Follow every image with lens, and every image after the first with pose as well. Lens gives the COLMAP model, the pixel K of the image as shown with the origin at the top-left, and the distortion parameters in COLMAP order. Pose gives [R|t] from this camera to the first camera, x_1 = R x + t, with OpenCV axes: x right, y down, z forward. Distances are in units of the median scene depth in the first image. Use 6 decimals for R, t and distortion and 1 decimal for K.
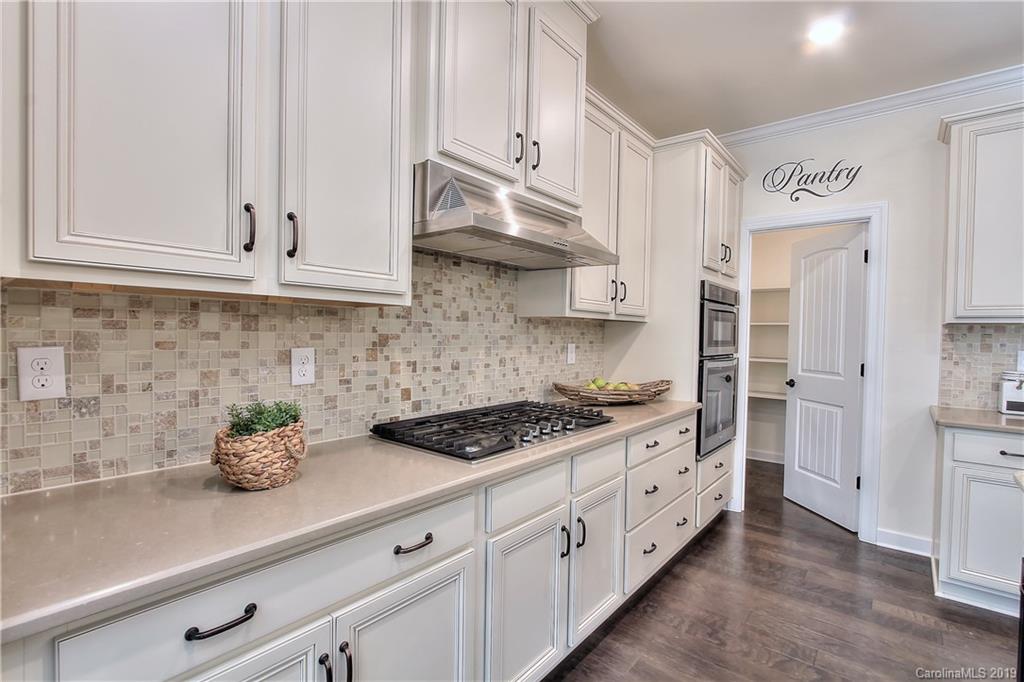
lens RADIAL K [[476.1, 0, 514.1], [0, 476.1, 344.5], [0, 0, 1]] dist [-0.018215, 0.002830]
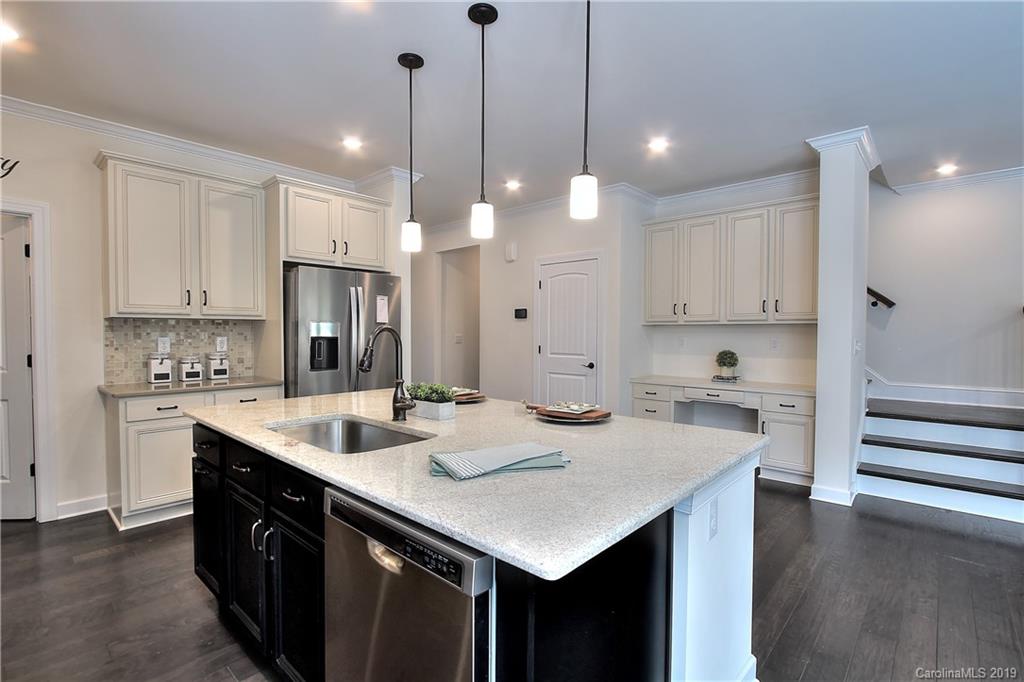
lens RADIAL K [[476.1, 0, 515.2], [0, 476.1, 344.2], [0, 0, 1]] dist [-0.018215, 0.002830]
pose [[0.049468, -0.042014, 0.997892, -0.321019], [0.020654, 0.998944, 0.041035, -0.002560], [-0.998562, 0.018581, 0.050284, -0.158636]]
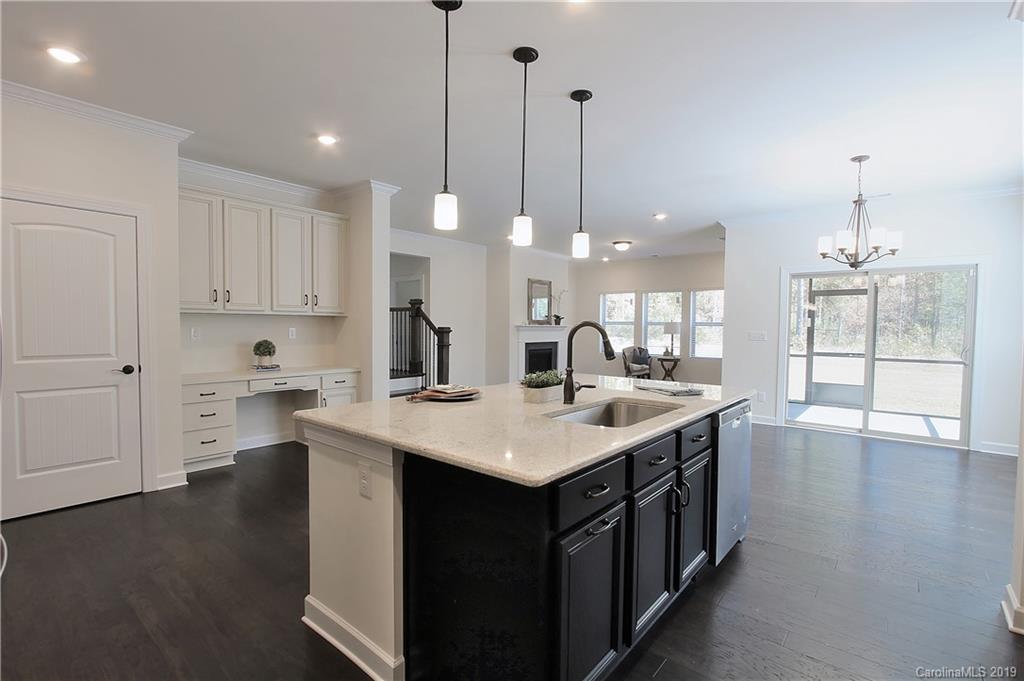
lens RADIAL K [[476.1, 0, 513.9], [0, 476.1, 344.7], [0, 0, 1]] dist [-0.018215, 0.002830]
pose [[-0.999629, -0.027224, -0.001177, 0.682442], [-0.027243, 0.997614, 0.063434, -0.016637], [-0.000553, 0.063443, -0.997985, 1.152298]]
